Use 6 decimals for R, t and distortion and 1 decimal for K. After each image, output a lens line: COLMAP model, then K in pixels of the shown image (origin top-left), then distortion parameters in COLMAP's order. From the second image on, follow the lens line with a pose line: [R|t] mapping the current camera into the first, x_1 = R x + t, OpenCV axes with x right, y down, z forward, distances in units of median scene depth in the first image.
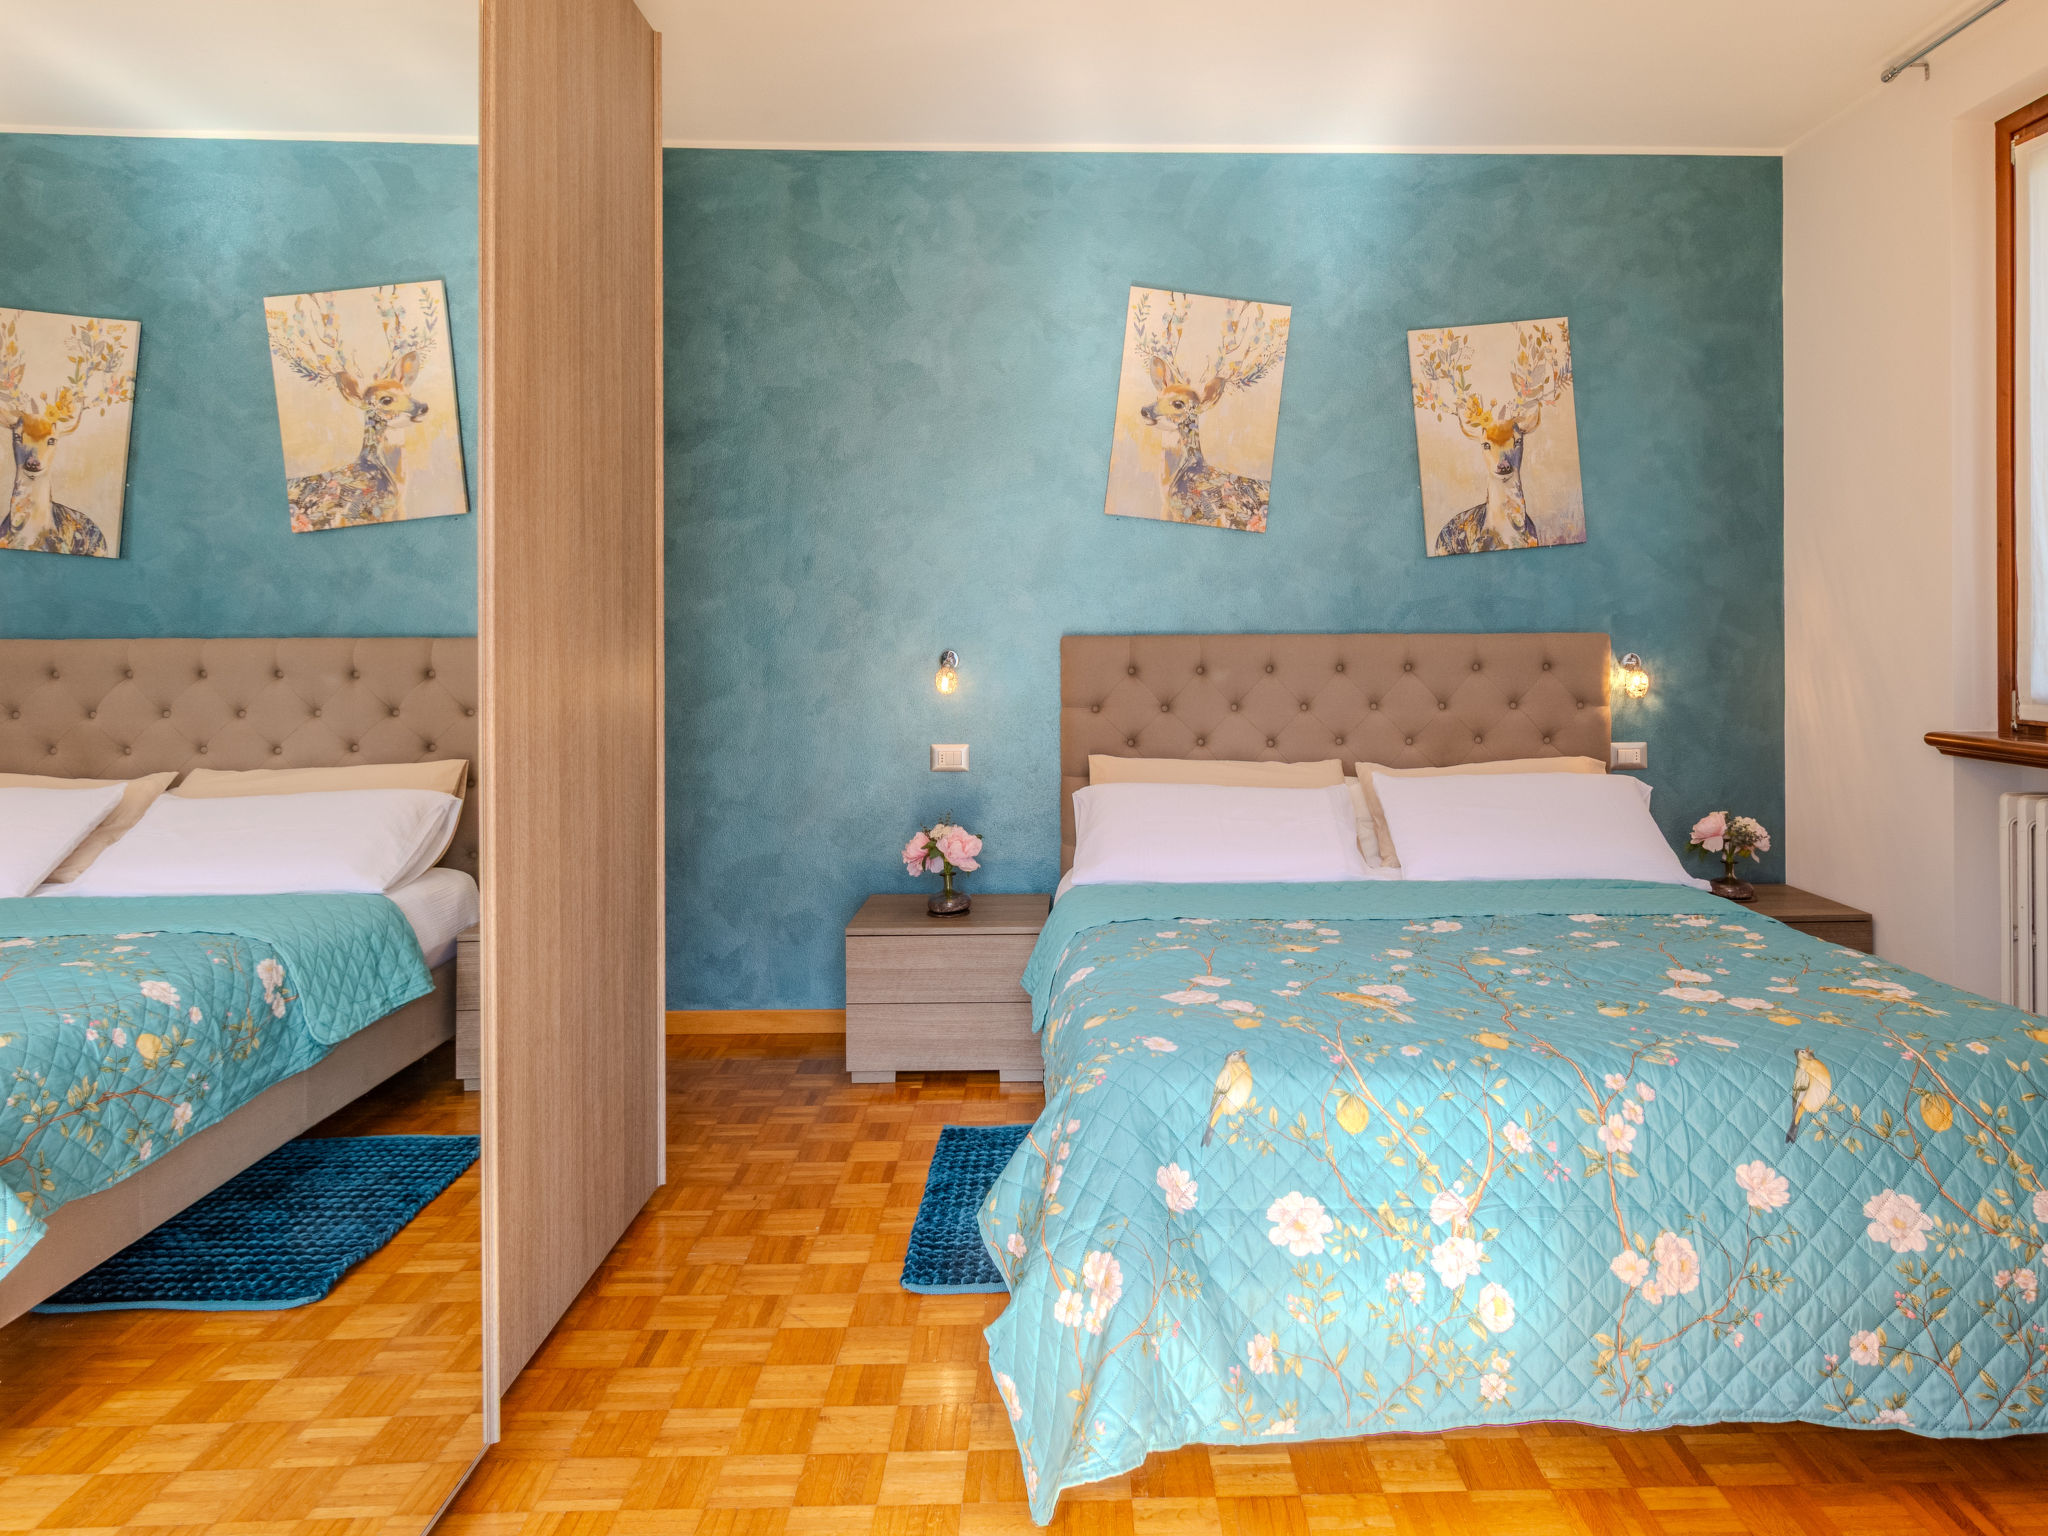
lens RADIAL K [[1125.2, 0, 1047.7], [0, 1125.2, 758.5], [0, 0, 1]] dist [0.001121, -0.000356]
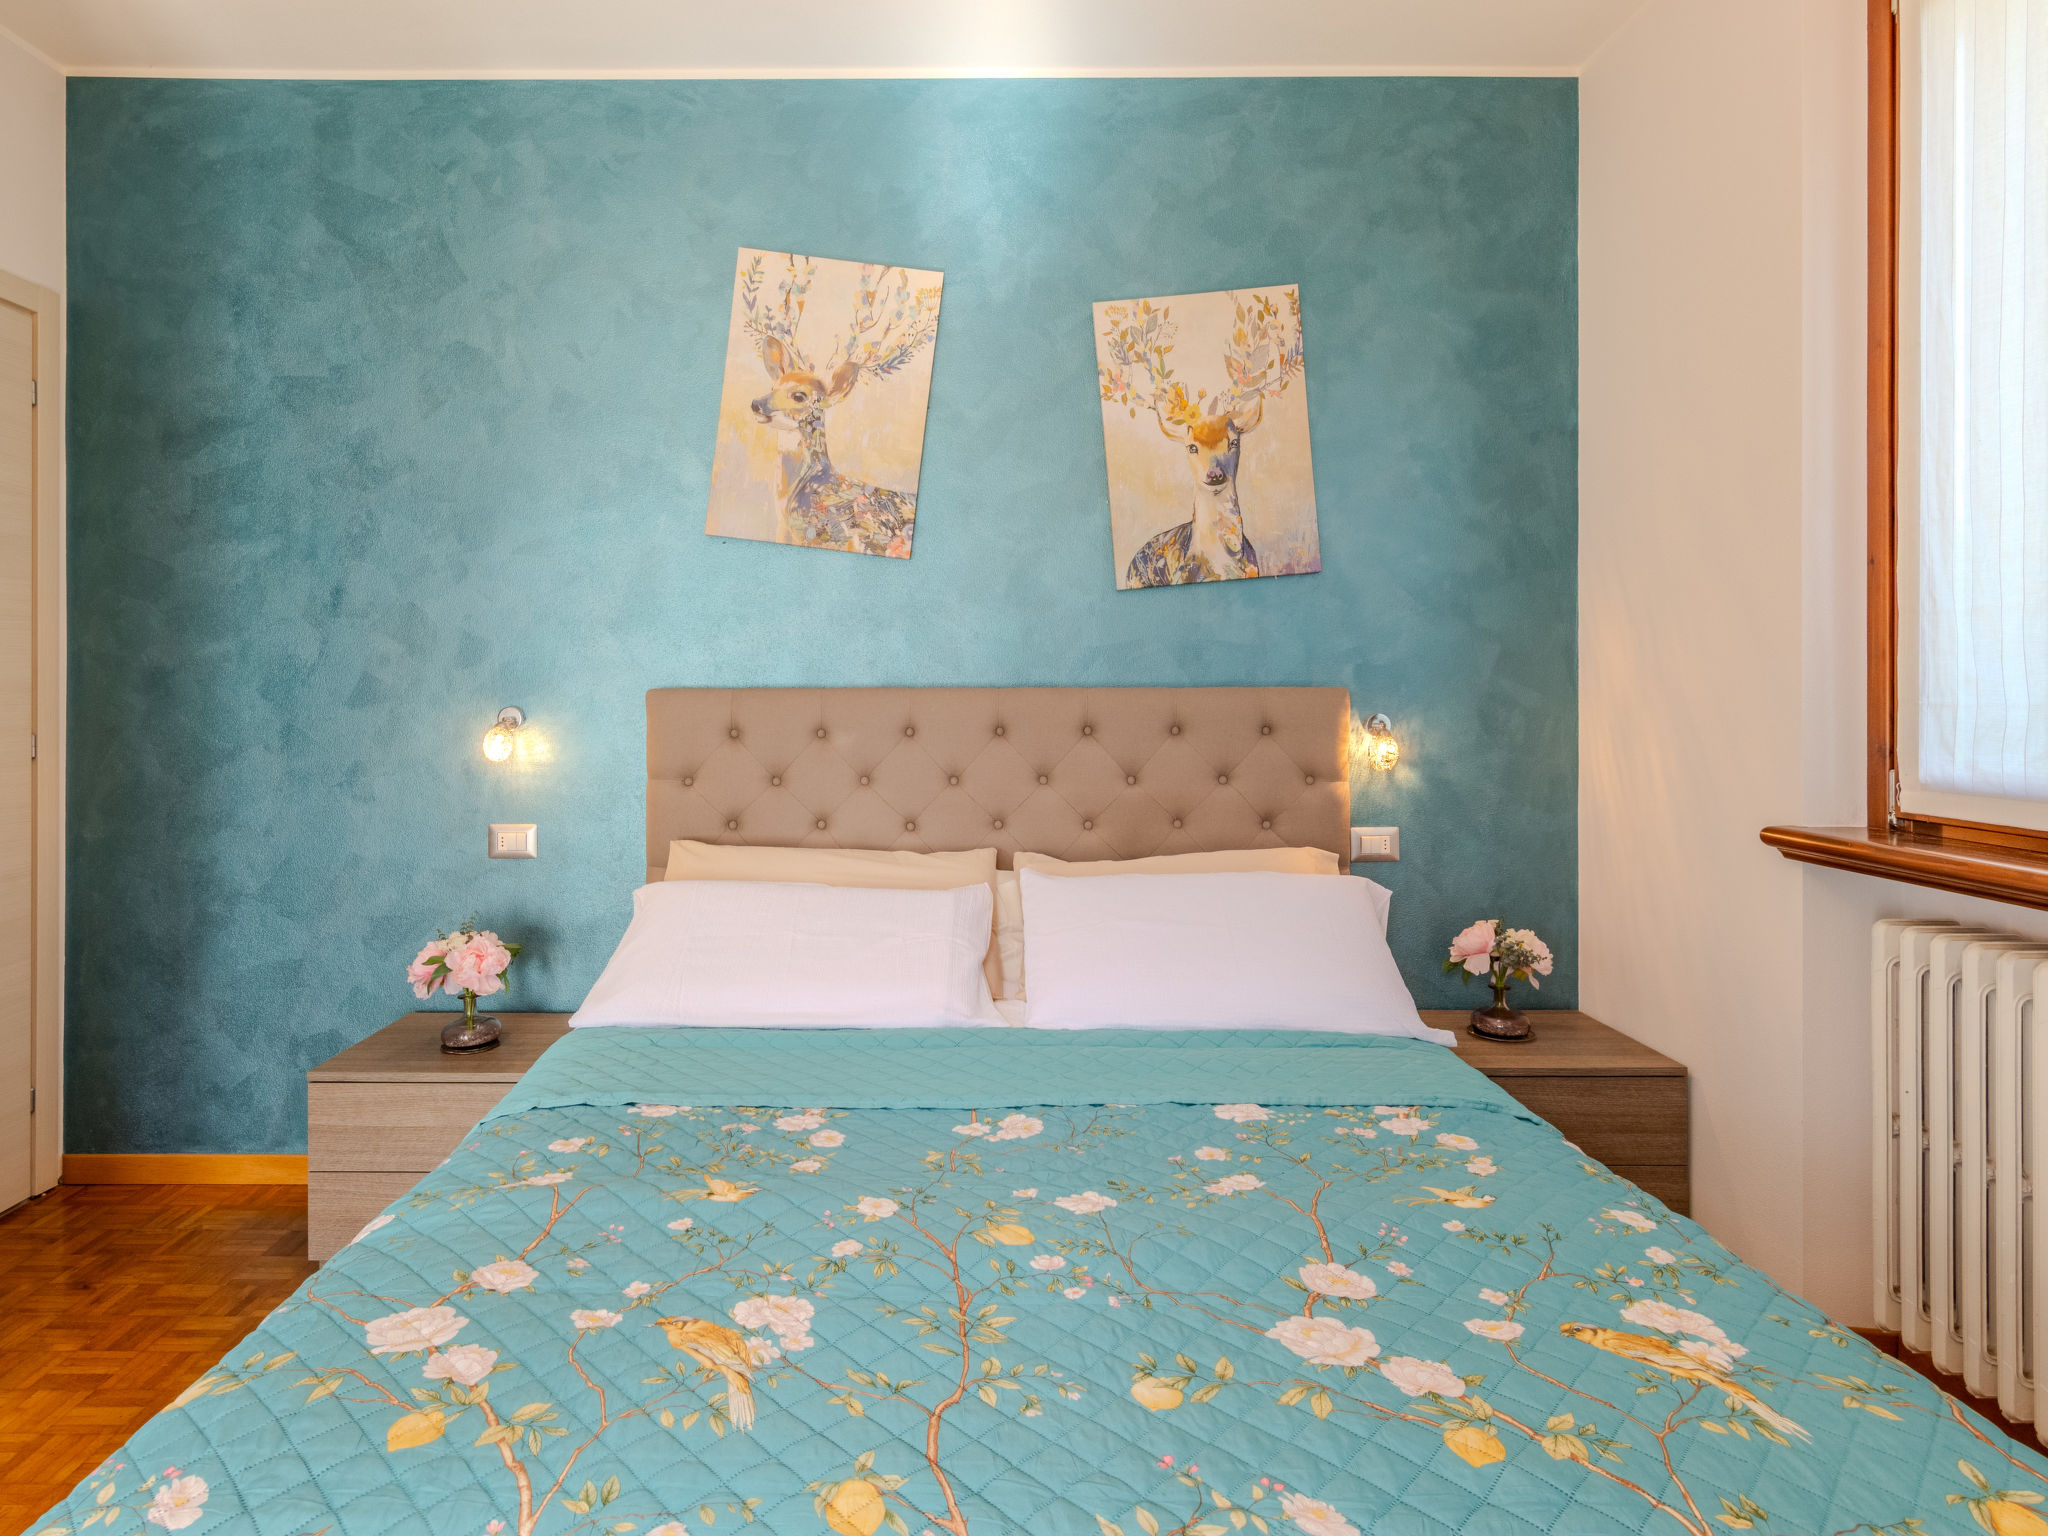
lens RADIAL K [[901.4, 0, 1021.9], [0, 901.4, 791.7], [0, 0, 1]] dist [0.000209, 0.000209]
pose [[0.999628, 0.006265, -0.026539, 0.290880], [-0.006327, 0.999977, -0.002248, -0.036716], [0.026525, 0.002415, 0.999645, 0.371476]]
